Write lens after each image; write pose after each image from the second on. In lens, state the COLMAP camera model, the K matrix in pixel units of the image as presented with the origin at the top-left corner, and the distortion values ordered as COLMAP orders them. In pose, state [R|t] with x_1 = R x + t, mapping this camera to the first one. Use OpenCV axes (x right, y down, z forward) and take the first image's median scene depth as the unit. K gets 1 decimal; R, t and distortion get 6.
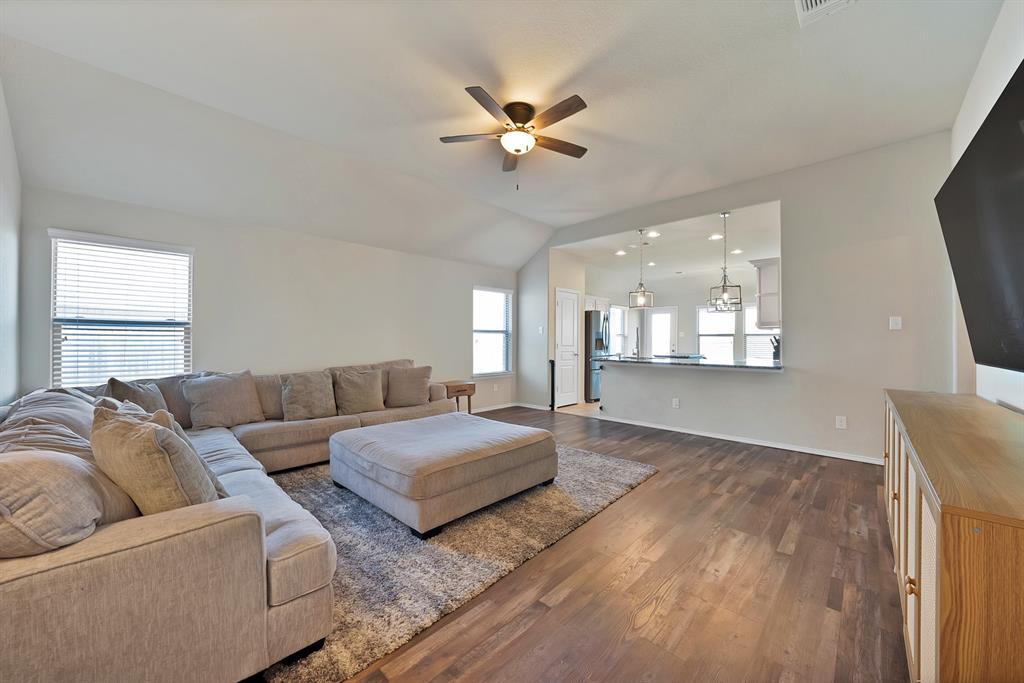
lens RADIAL K [[378.9, 0, 539.4], [0, 378.9, 345.0], [0, 0, 1]] dist [-0.030993, 0.000044]
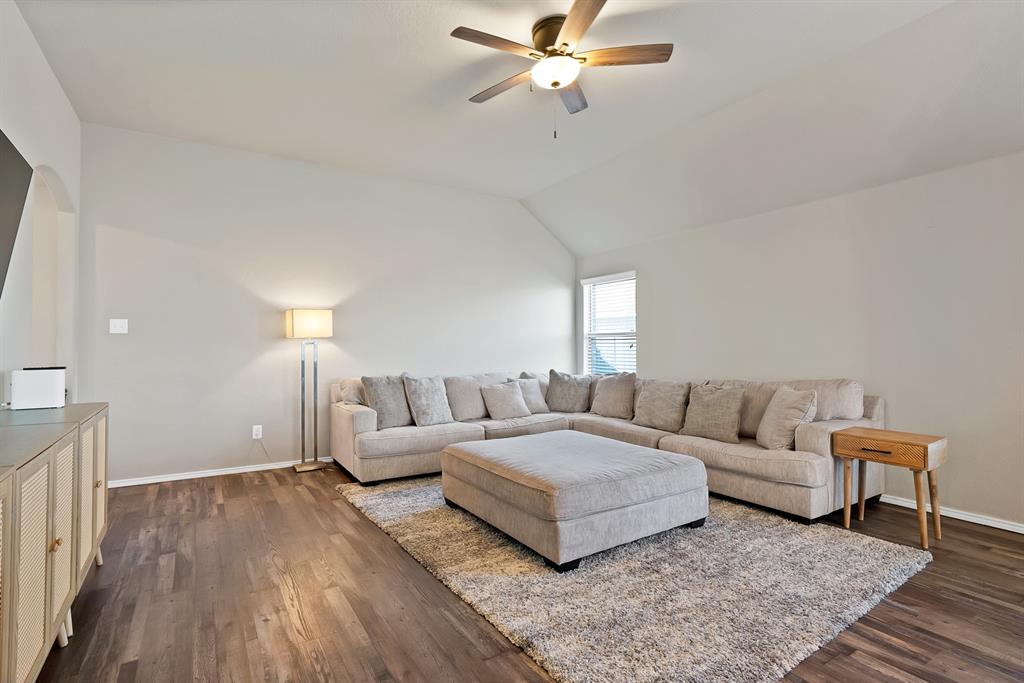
lens RADIAL K [[476.7, 0, 460.0], [0, 476.7, 343.8], [0, 0, 1]] dist [-0.013098, 0.000163]
pose [[-0.335478, -0.005426, -0.942032, 0.549217], [-0.010230, 0.999945, -0.002117, -0.009212], [0.941993, 0.008927, -0.335515, 0.722743]]
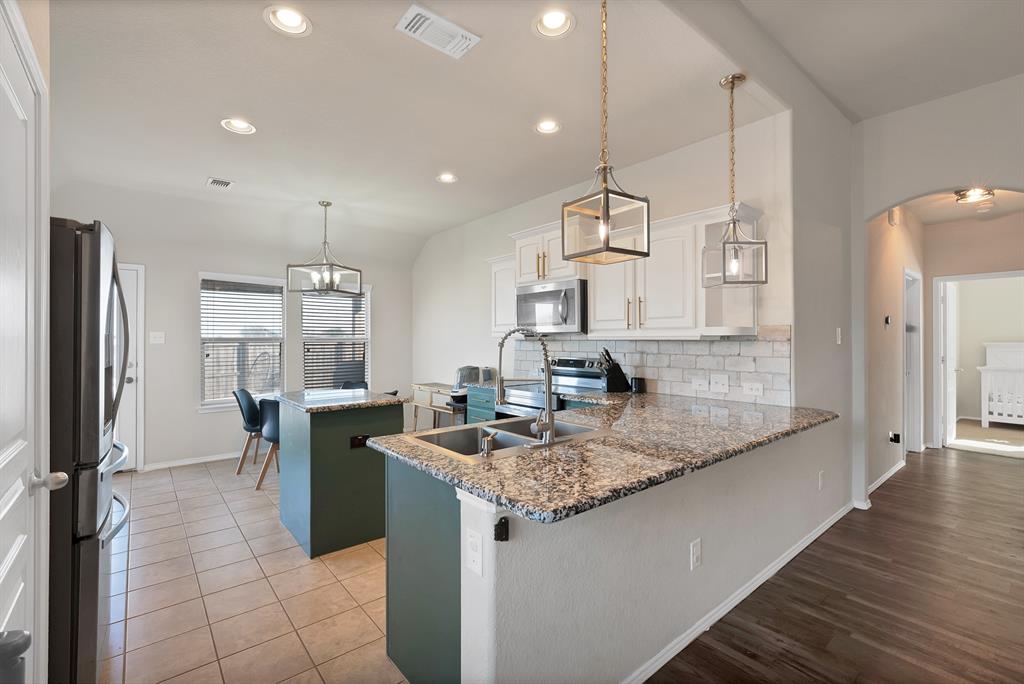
lens RADIAL K [[454.2, 0, 504.4], [0, 454.2, 338.5], [0, 0, 1]] dist [-0.000780, 0.000014]
pose [[0.163473, -0.000105, 0.986548, -0.081134], [0.010960, 0.999938, -0.001709, -0.045588], [-0.986487, 0.011092, 0.163464, 1.164205]]
